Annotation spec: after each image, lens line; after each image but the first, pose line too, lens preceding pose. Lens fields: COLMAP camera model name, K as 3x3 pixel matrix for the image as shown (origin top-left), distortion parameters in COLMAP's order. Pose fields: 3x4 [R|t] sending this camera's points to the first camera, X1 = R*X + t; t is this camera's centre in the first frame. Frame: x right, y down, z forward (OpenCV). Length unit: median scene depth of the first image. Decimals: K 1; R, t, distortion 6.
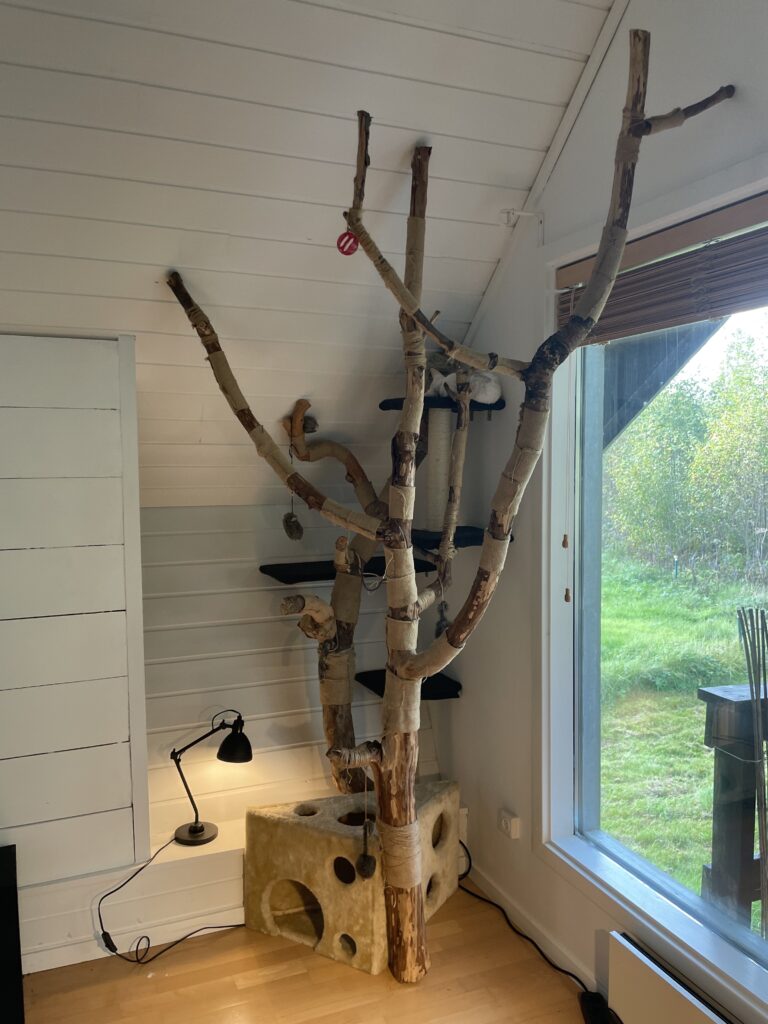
lens RADIAL K [[791.5, 0, 384.0], [0, 791.5, 512.0], [0, 0, 1]] dist [0.126488, -0.219037]
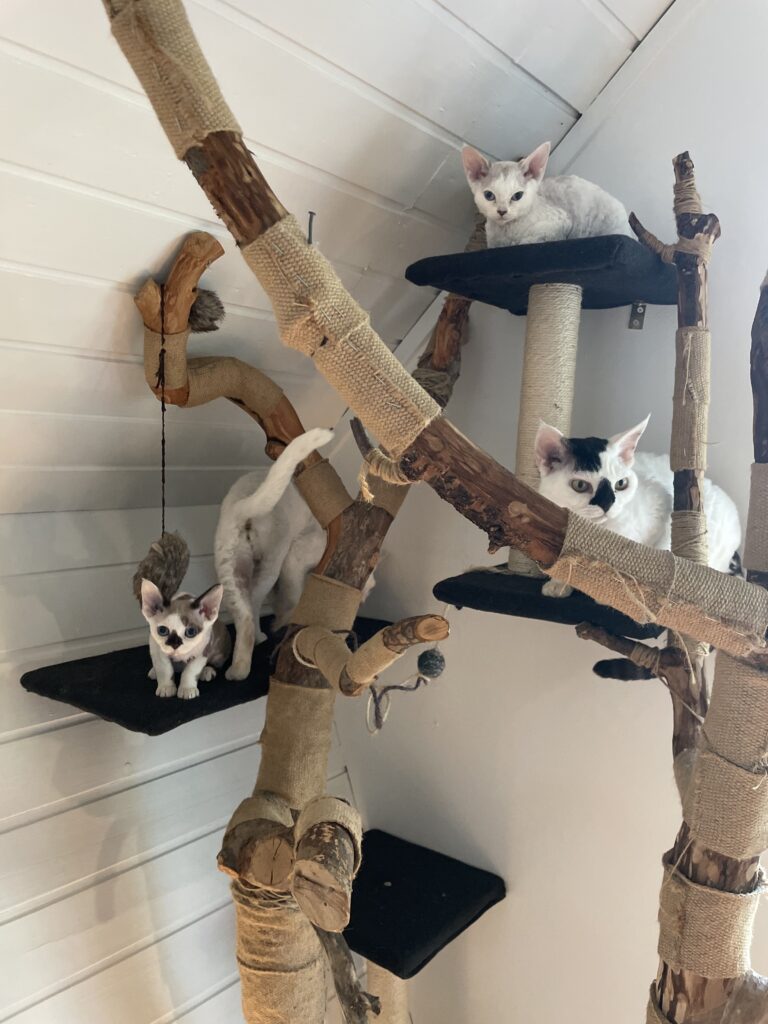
lens RADIAL K [[777.8, 0, 383.8], [0, 777.8, 506.9], [0, 0, 1]] dist [0.128158, -0.203657]
pose [[0.876842, -0.010484, 0.480664, -0.235279], [0.007013, 0.999935, 0.009017, -0.019176], [-0.480727, -0.004535, 0.876858, 0.728439]]
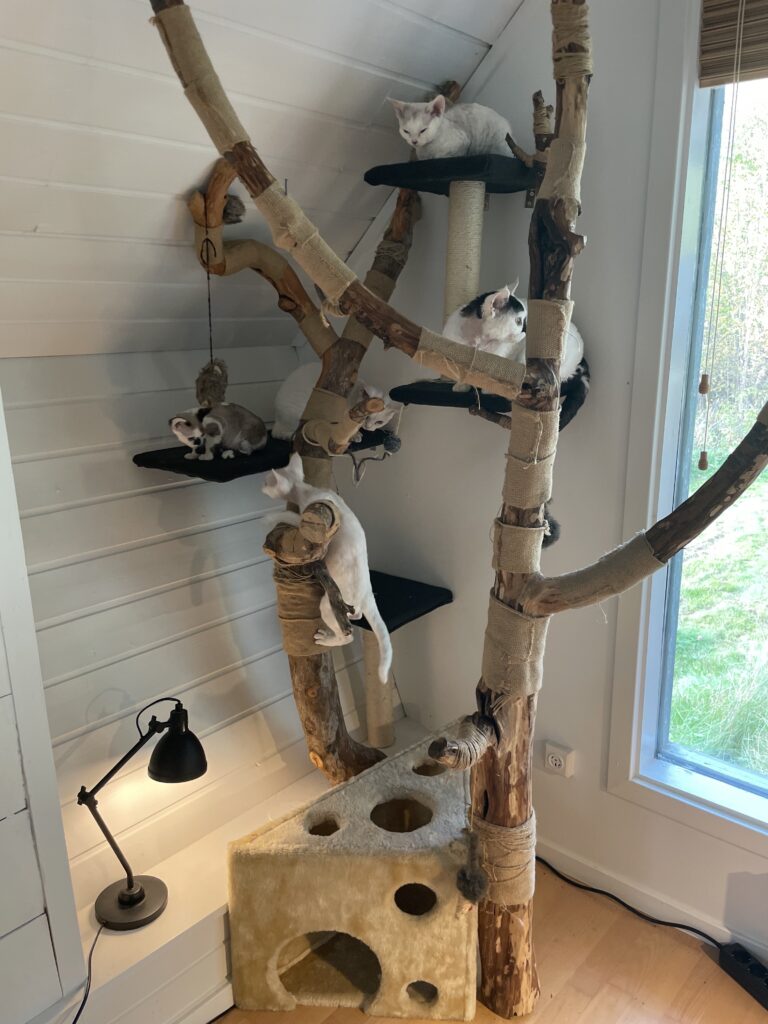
lens RADIAL K [[777.8, 0, 383.8], [0, 777.8, 506.9], [0, 0, 1]] dist [0.128158, -0.203657]
pose [[0.894390, -0.115435, 0.432137, -0.315247], [0.038000, 0.982241, 0.183735, 0.004085], [-0.445672, -0.147910, 0.882893, 0.473654]]
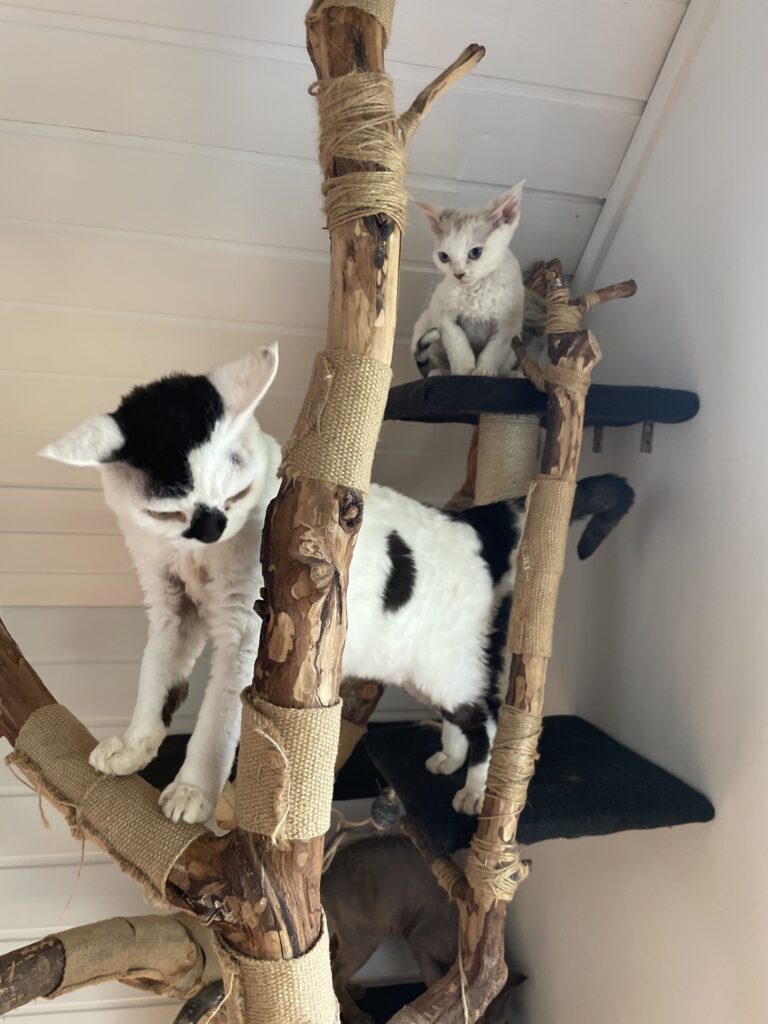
lens RADIAL K [[791.5, 0, 384.0], [0, 791.5, 512.0], [0, 0, 1]] dist [0.126488, -0.219037]
pose [[0.986563, 0.042610, -0.157729, 0.080542], [-0.049612, 0.997938, -0.040726, -0.073408], [0.155668, 0.048004, 0.986642, 0.676491]]
